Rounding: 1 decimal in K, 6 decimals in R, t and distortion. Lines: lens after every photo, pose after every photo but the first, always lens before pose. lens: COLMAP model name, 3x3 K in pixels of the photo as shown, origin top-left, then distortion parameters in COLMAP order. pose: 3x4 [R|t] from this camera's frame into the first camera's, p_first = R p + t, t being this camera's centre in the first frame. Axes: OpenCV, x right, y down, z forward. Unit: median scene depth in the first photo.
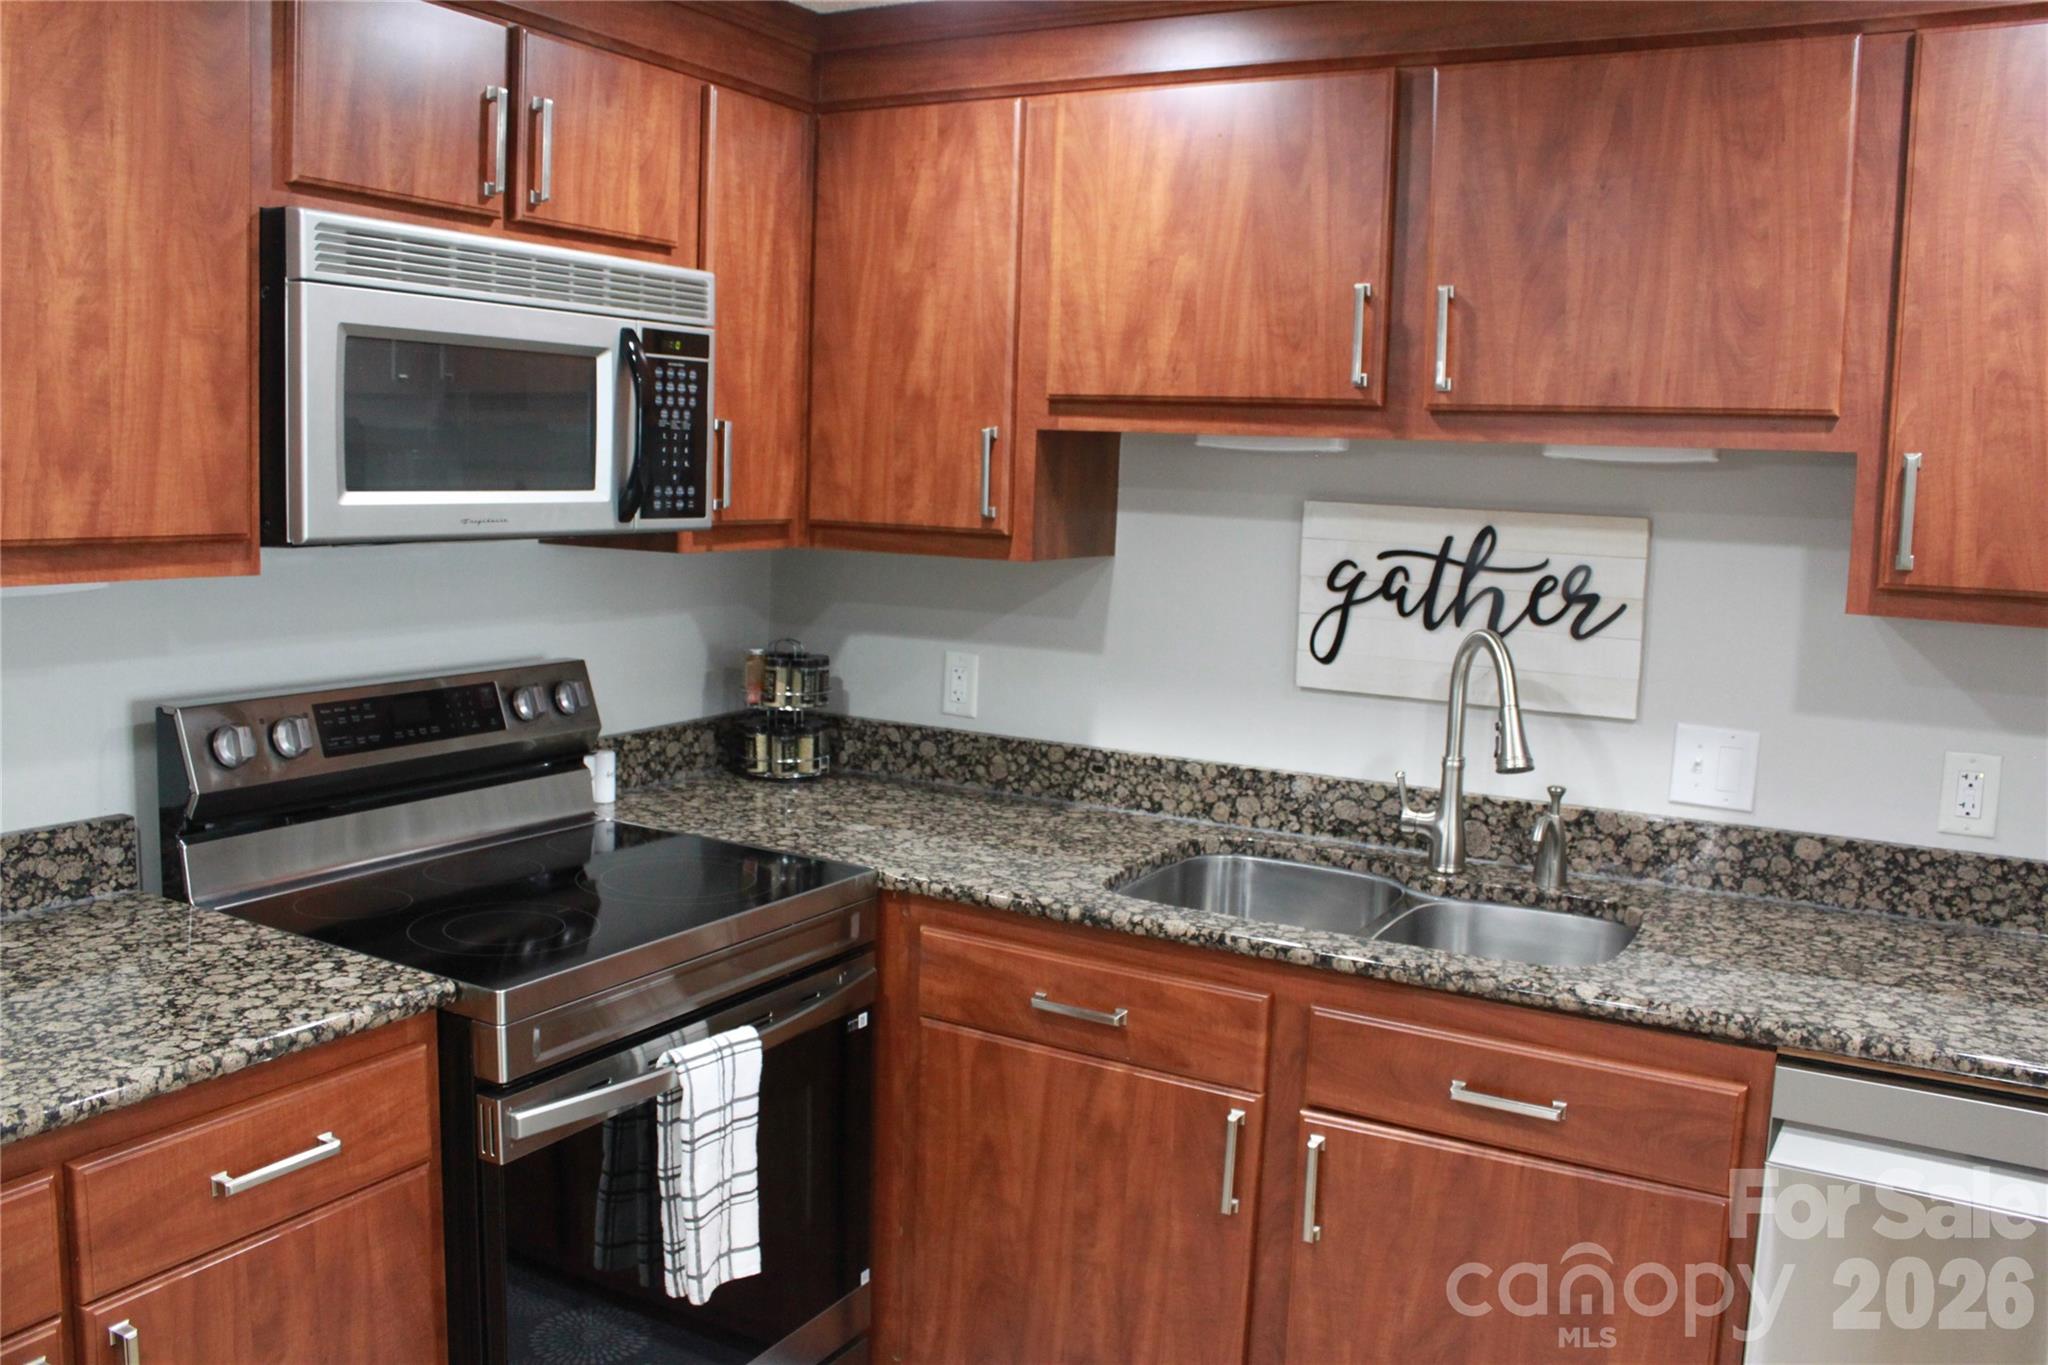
lens RADIAL K [[1684.6, 0, 1024.0], [0, 1684.6, 682.5], [0, 0, 1]] dist [-0.174572, 0.144548]
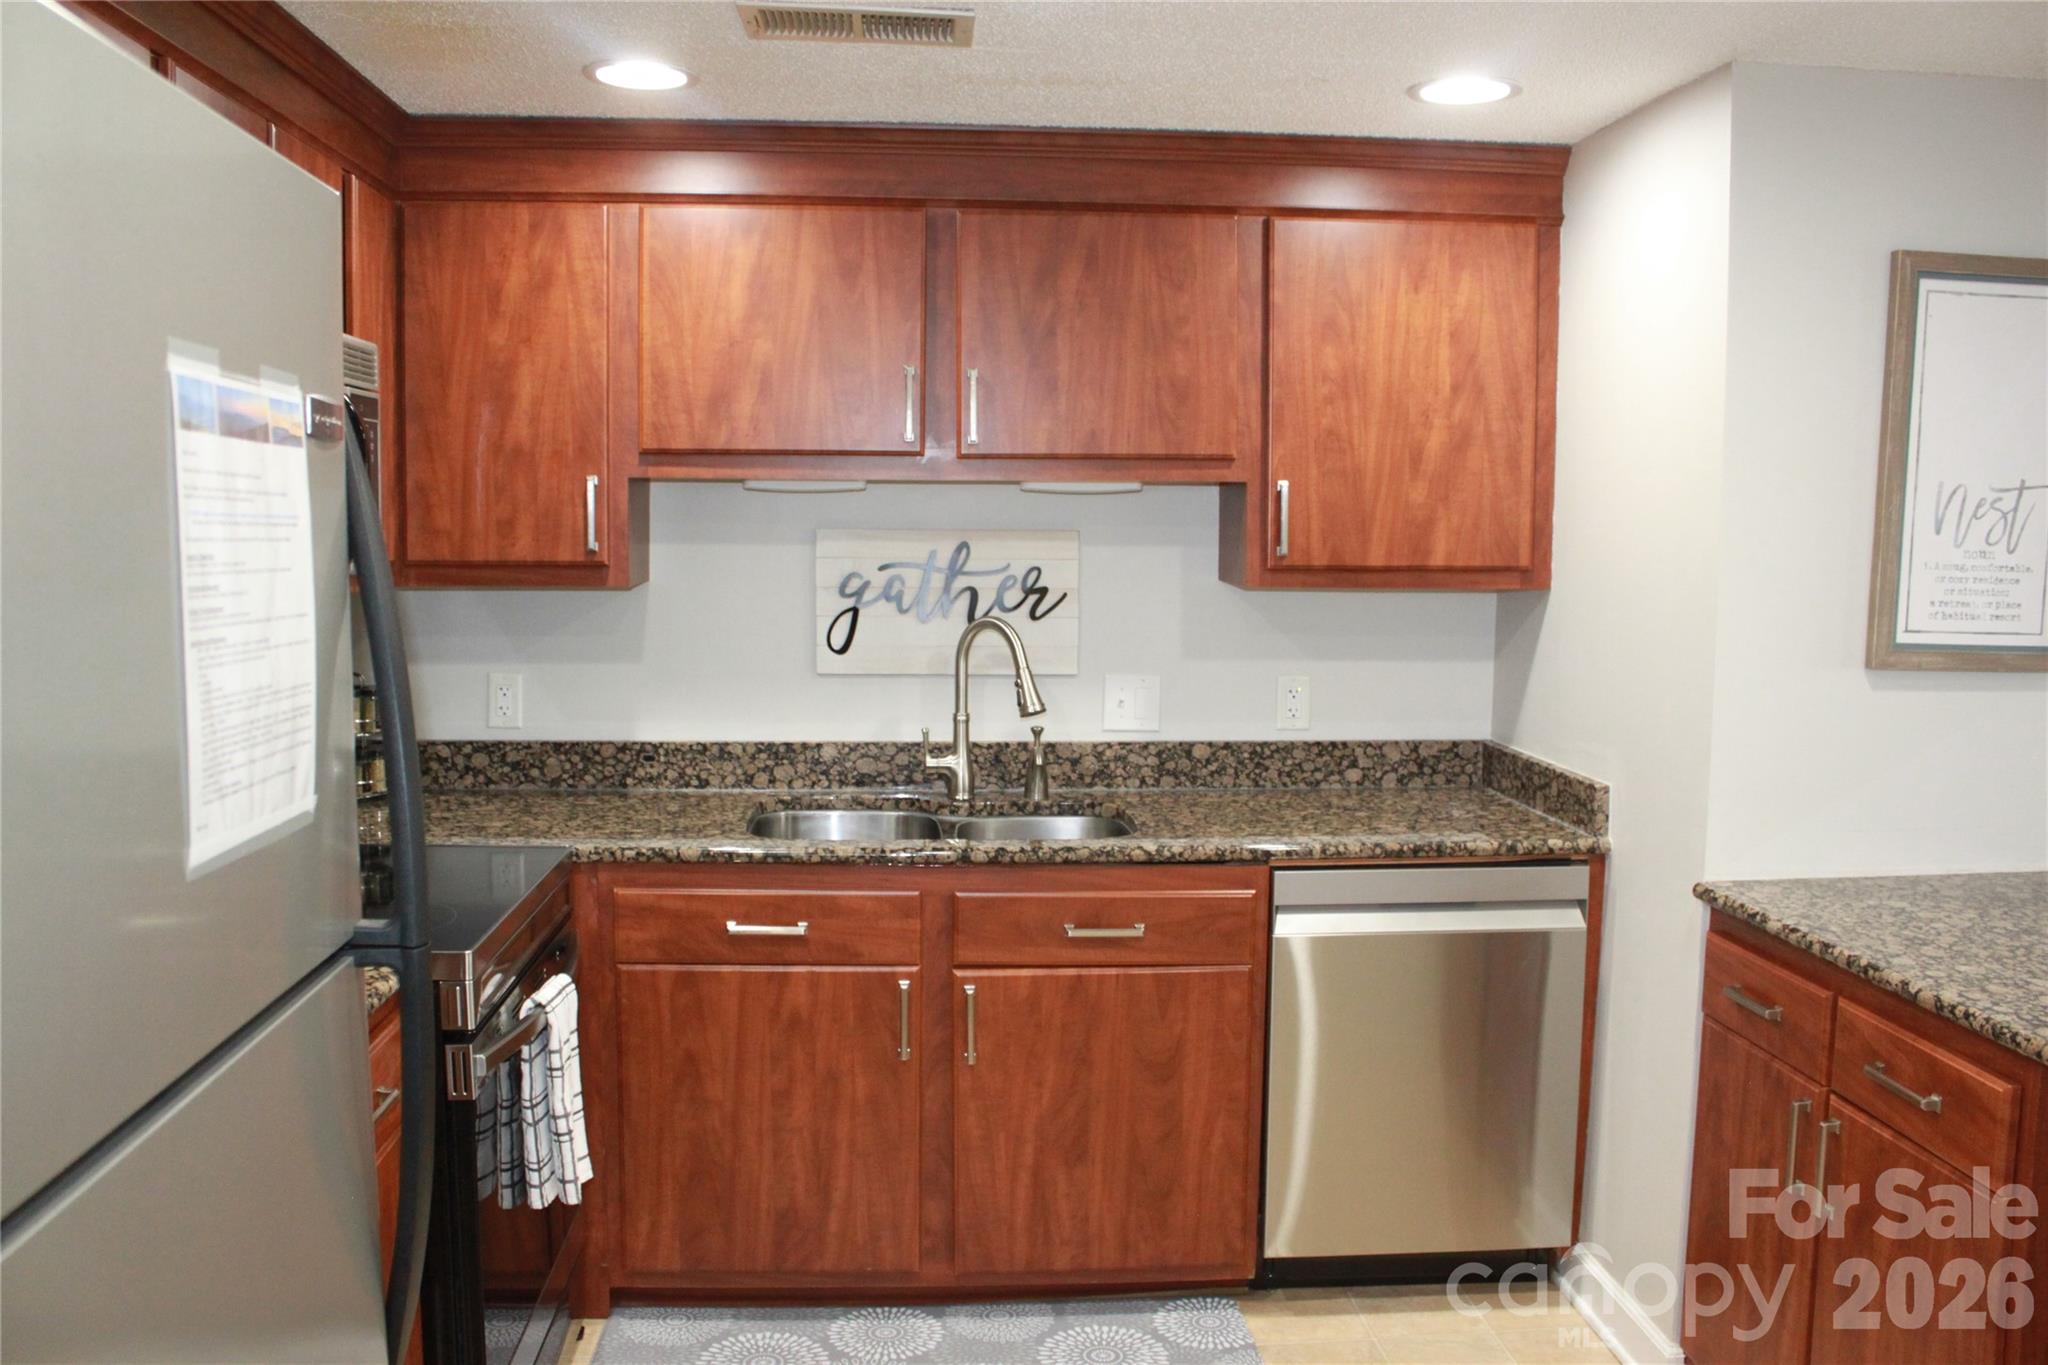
lens RADIAL K [[1684.6, 0, 1024.0], [0, 1684.6, 682.5], [0, 0, 1]] dist [-0.174572, 0.144548]
pose [[0.828394, -0.077808, 0.554716, -0.464215], [0.088325, 0.996061, 0.007812, 0.014108], [-0.553139, 0.042524, 0.832003, -0.166783]]
